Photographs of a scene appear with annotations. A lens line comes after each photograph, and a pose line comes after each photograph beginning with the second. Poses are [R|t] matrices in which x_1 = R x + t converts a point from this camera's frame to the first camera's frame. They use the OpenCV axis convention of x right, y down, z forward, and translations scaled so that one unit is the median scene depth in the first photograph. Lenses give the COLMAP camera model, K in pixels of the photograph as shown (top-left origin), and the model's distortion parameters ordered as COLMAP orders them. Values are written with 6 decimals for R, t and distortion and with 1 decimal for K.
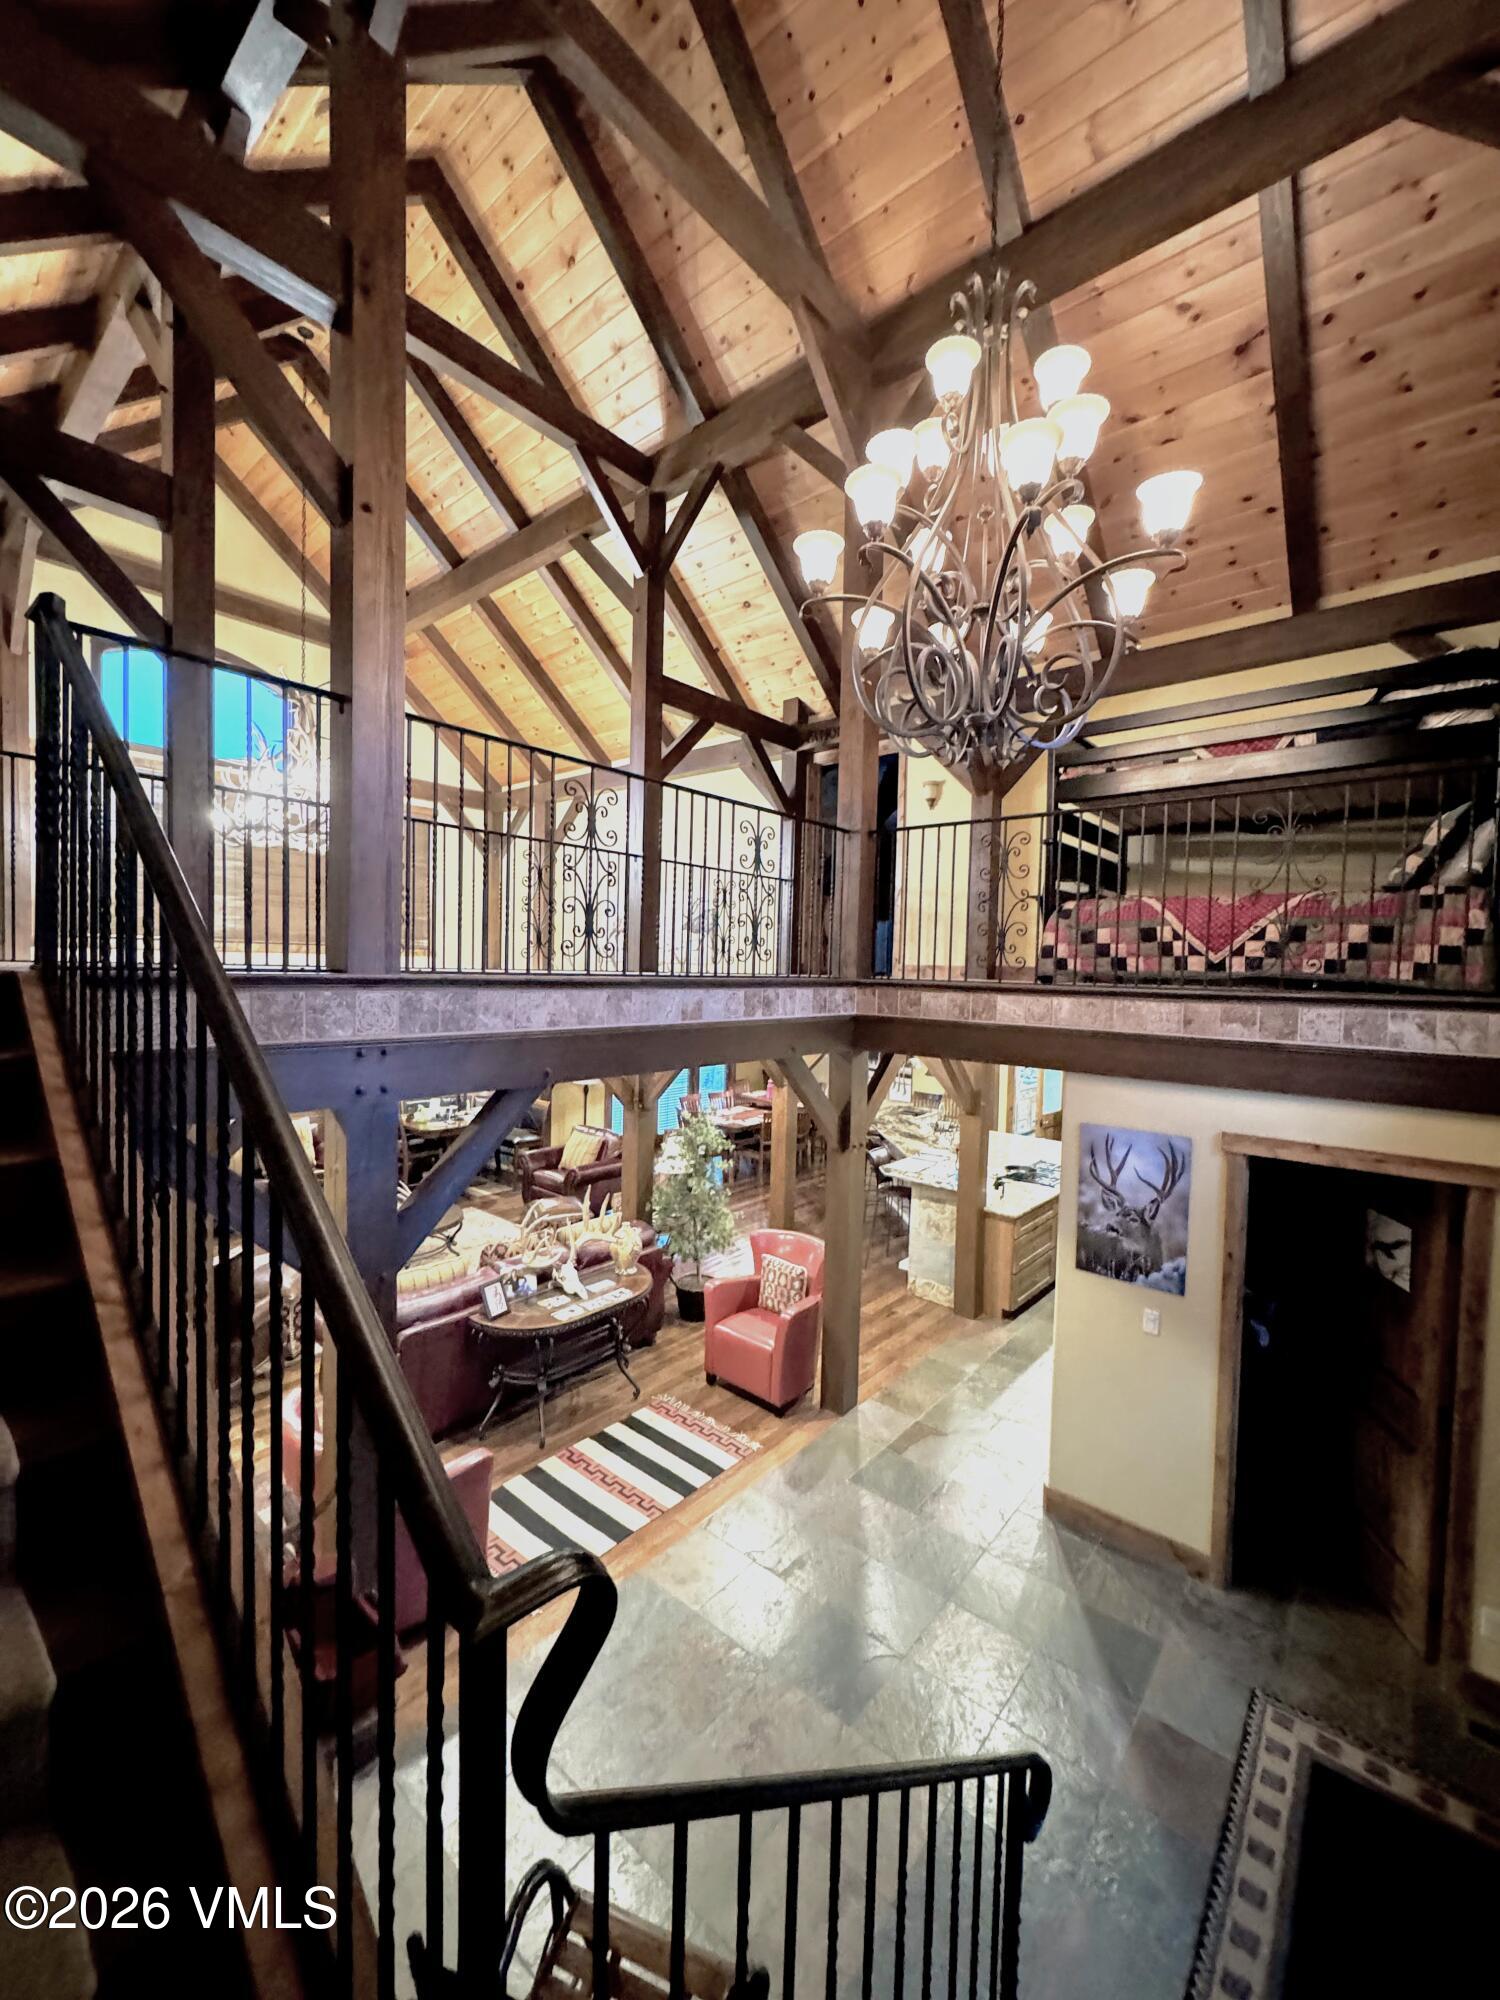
lens RADIAL K [[795.8, 0, 750.1], [0, 795.8, 993.4], [0, 0, 1]] dist [-0.004950, 0.001049]
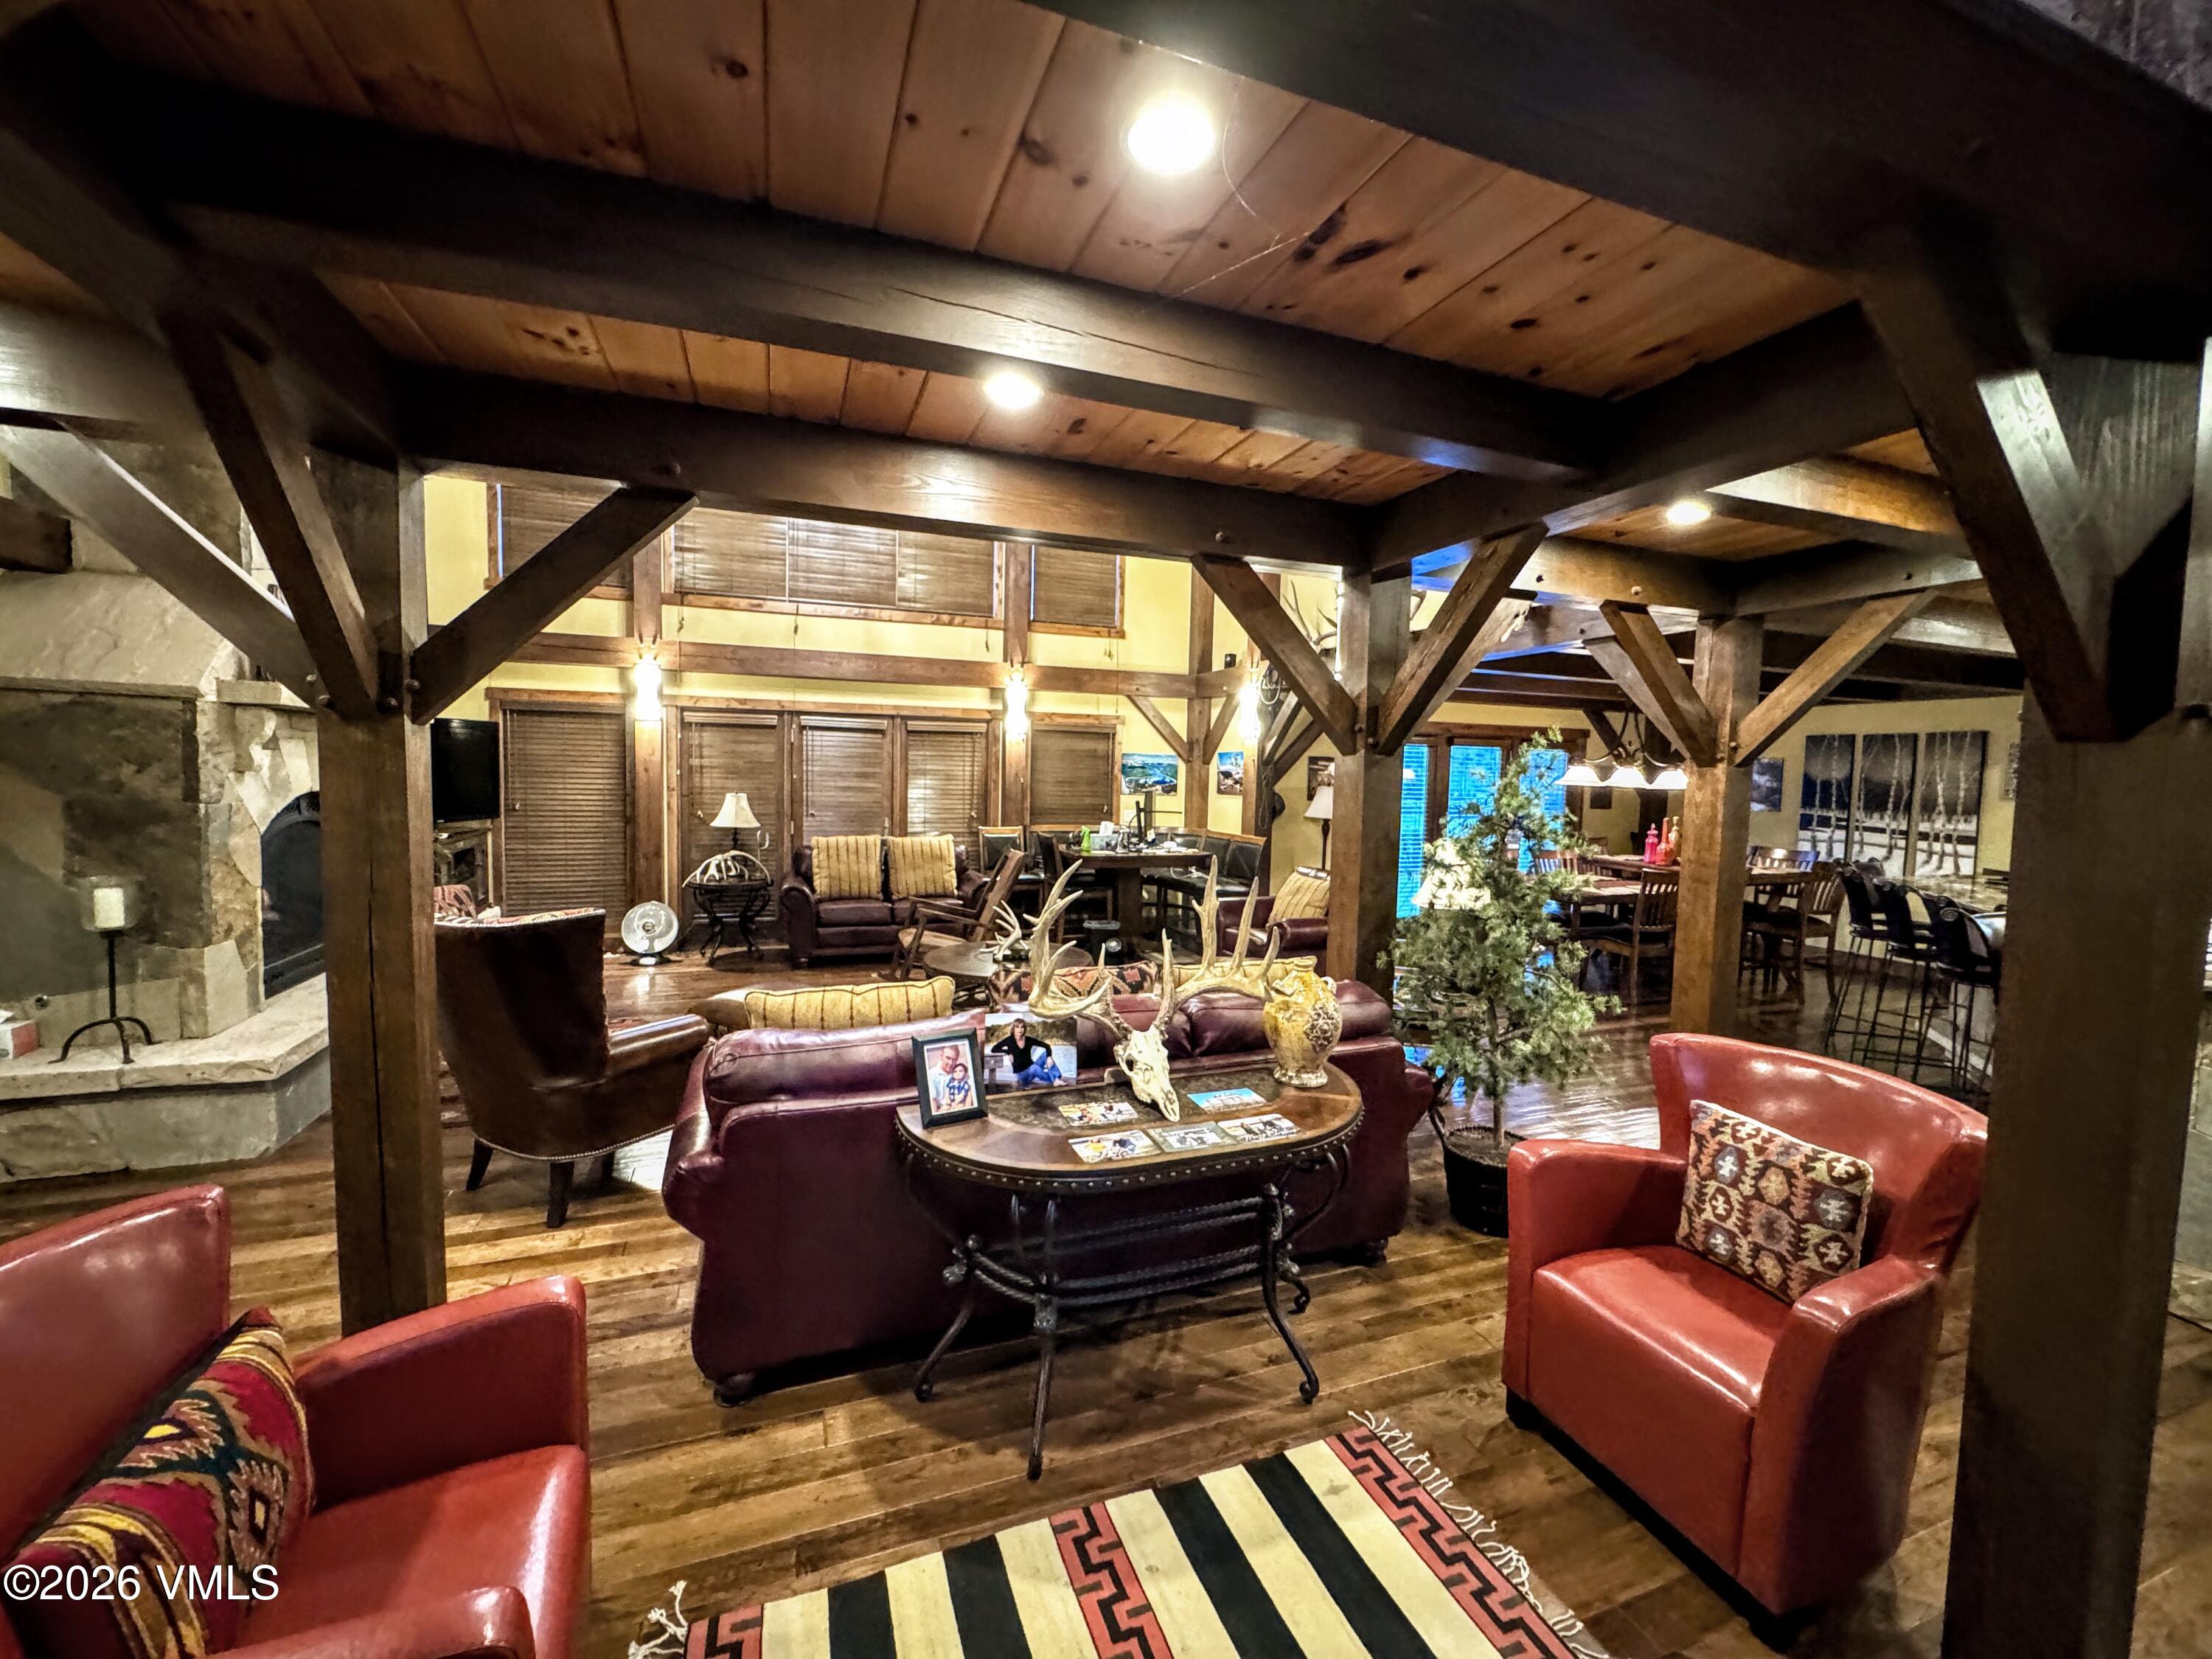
lens RADIAL K [[880.2, 0, 1102.6], [0, 880.2, 829.9], [0, 0, 1]] dist [-0.004950, 0.001049]
pose [[0.874000, 0.028384, -0.485096, -0.029529], [-0.016660, 0.999456, 0.028463, 0.212663], [0.485640, -0.016795, 0.873998, 0.563451]]
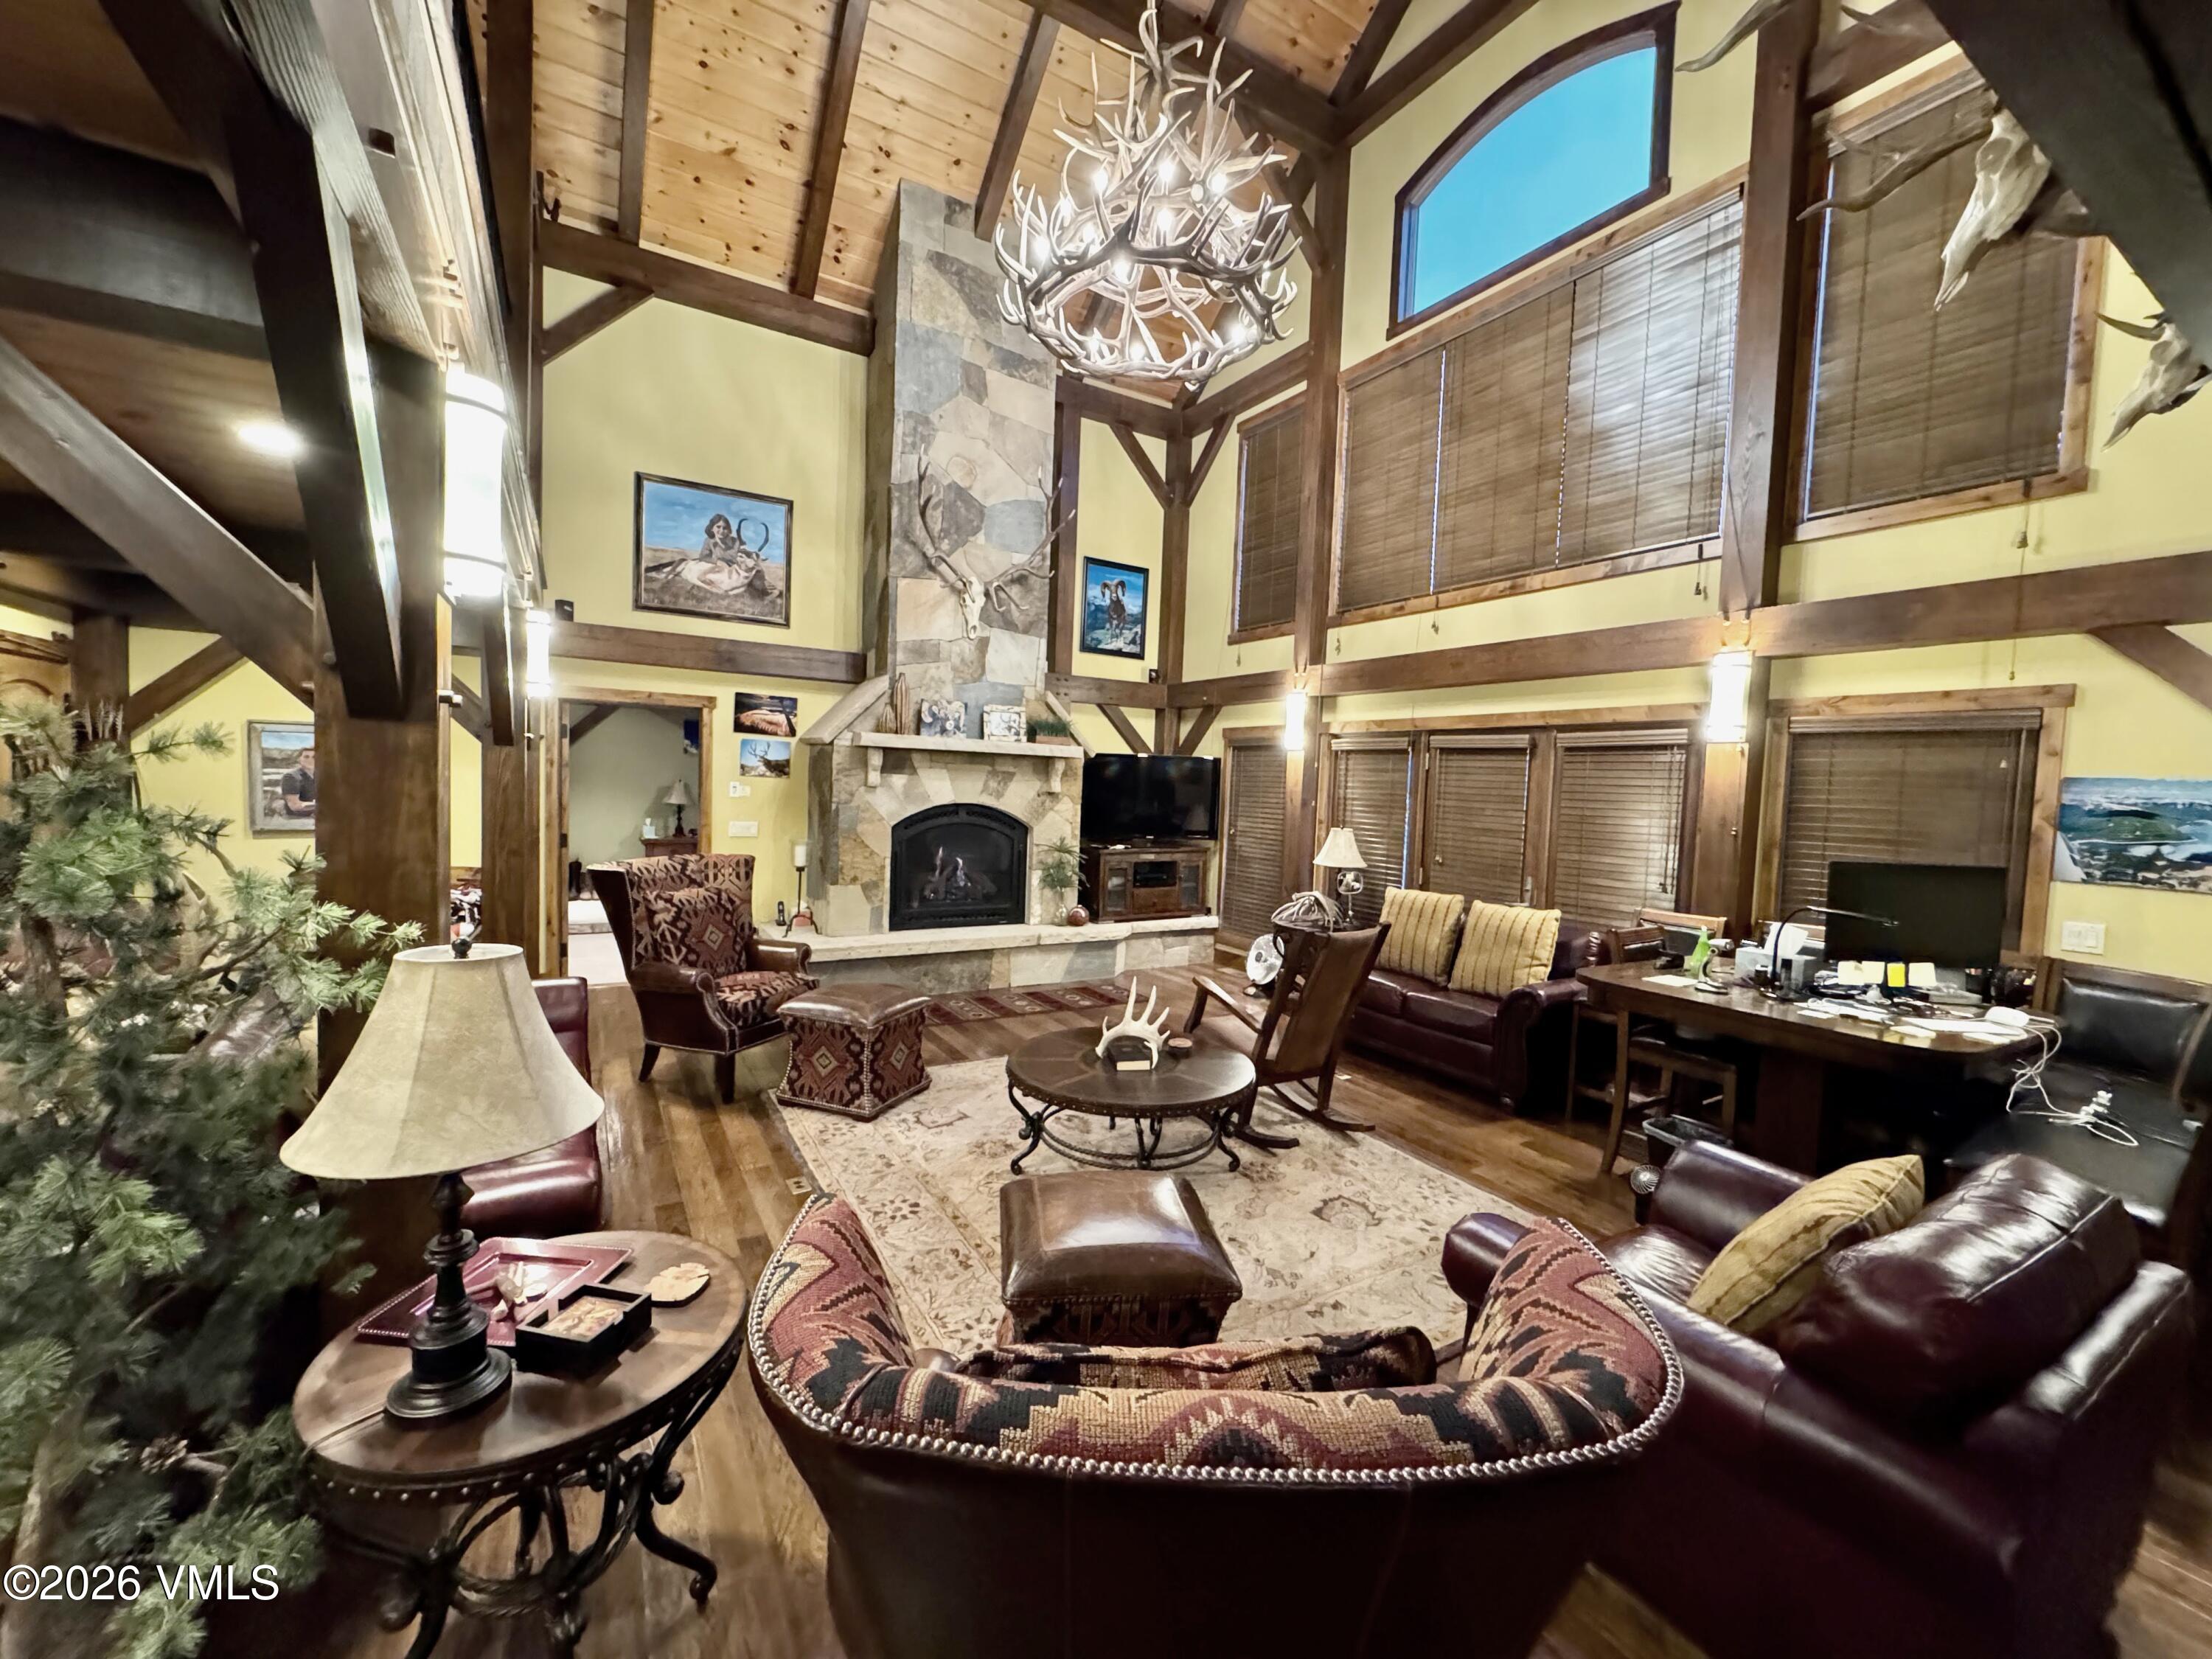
lens RADIAL K [[880.2, 0, 1105.3], [0, 880.2, 830.9], [0, 0, 1]] dist [-0.004950, 0.001049]
pose [[-0.317127, 0.016190, -0.948245, 0.047860], [-0.075816, 0.996221, 0.042365, 0.182170], [0.945348, 0.085327, -0.314701, 1.534879]]
